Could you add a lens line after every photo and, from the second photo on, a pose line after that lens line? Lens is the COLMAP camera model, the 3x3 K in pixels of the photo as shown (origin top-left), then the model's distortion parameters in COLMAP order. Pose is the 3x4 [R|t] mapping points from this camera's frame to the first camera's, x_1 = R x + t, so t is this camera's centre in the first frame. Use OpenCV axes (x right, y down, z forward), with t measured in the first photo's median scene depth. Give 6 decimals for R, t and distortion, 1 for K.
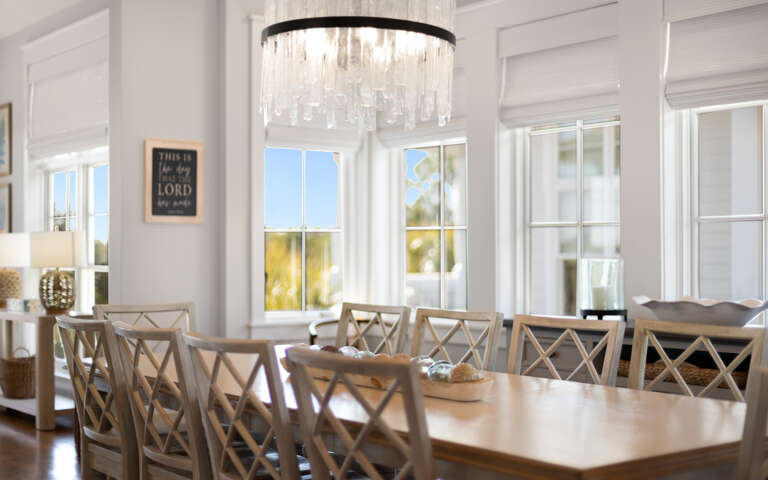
lens RADIAL K [[1131.9, 0, 384.0], [0, 1131.9, 240.0], [0, 0, 1]] dist [0.030508, 0.016949]
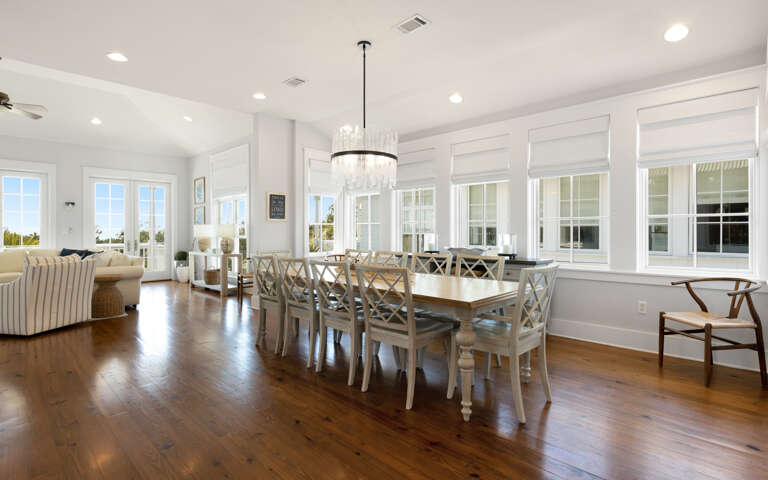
lens RADIAL K [[393.3, 0, 384.0], [0, 393.3, 240.0], [0, 0, 1]] dist [-0.000521, -0.000092]
pose [[0.988824, -0.001286, 0.149082, -0.101269], [-0.003447, 0.999498, 0.031481, -0.000417], [-0.149048, -0.031643, 0.988324, -0.006063]]
